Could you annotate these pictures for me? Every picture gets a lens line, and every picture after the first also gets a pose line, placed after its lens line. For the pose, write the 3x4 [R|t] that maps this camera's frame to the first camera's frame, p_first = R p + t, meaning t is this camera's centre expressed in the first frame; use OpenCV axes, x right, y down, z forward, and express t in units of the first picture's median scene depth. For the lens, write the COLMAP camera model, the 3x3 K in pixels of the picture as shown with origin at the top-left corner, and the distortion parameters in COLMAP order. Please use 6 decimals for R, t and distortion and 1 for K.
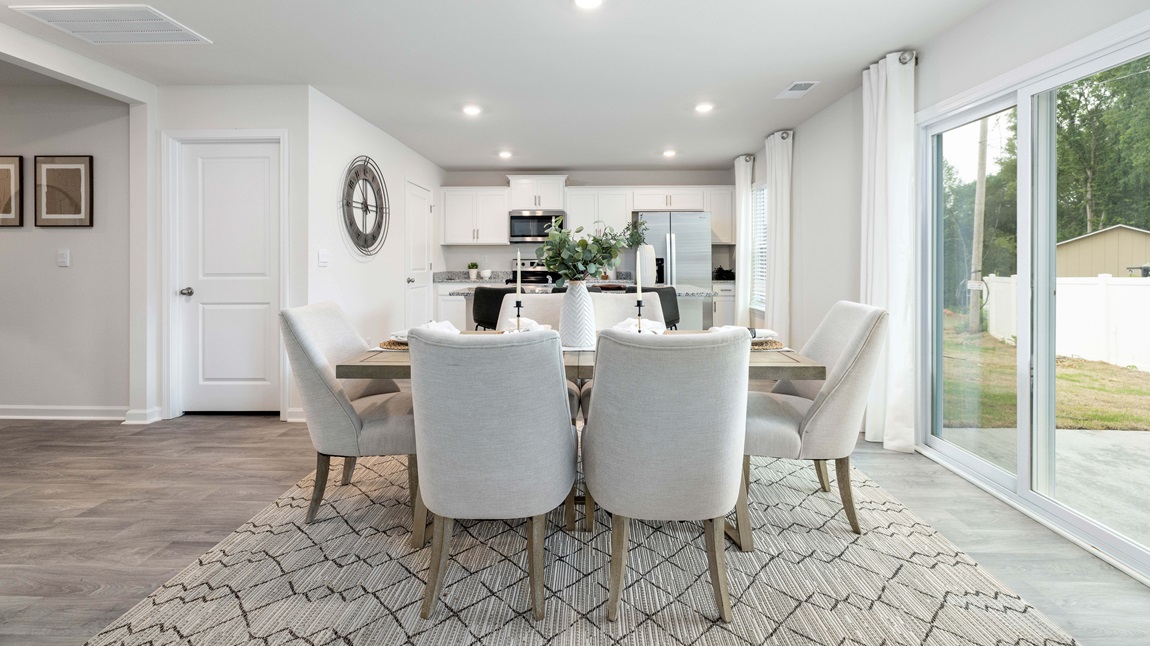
lens RADIAL K [[484.8, 0, 572.0], [0, 484.8, 256.8], [0, 0, 1]] dist [-0.000243, -0.000013]
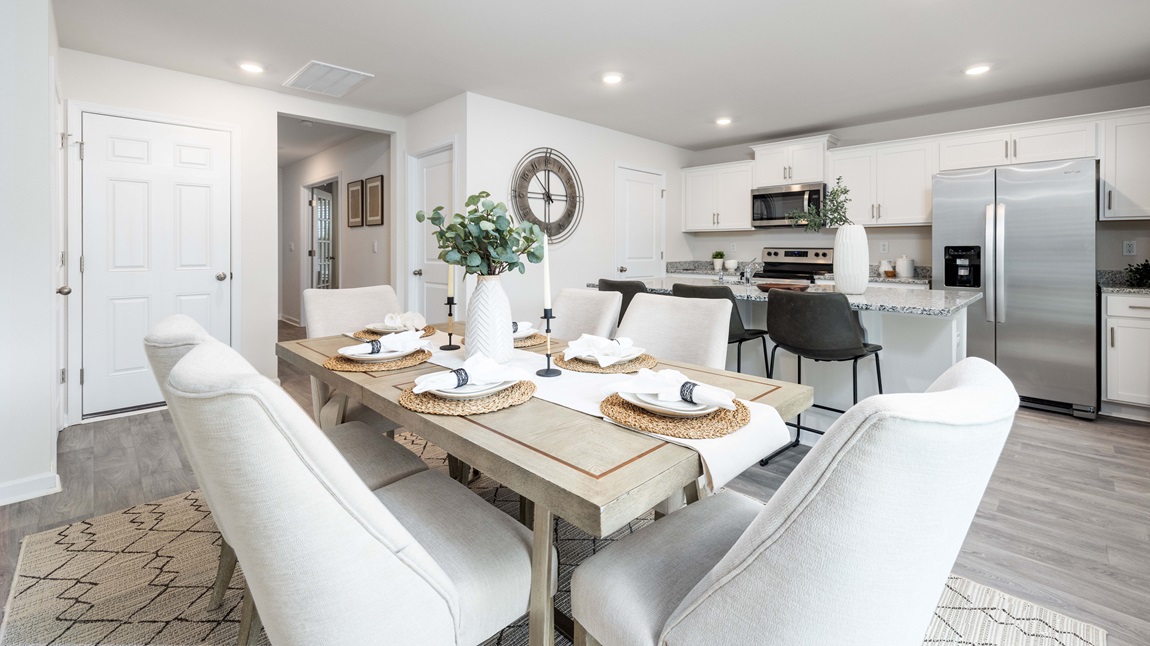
lens RADIAL K [[487.7, 0, 570.8], [0, 487.7, 252.4], [0, 0, 1]] dist [-0.000859, 0.000074]
pose [[0.721182, 0.007264, -0.692707, 0.253359], [0.002933, 0.999904, 0.013539, 0.001175], [0.692739, -0.011796, 0.721092, 0.216597]]
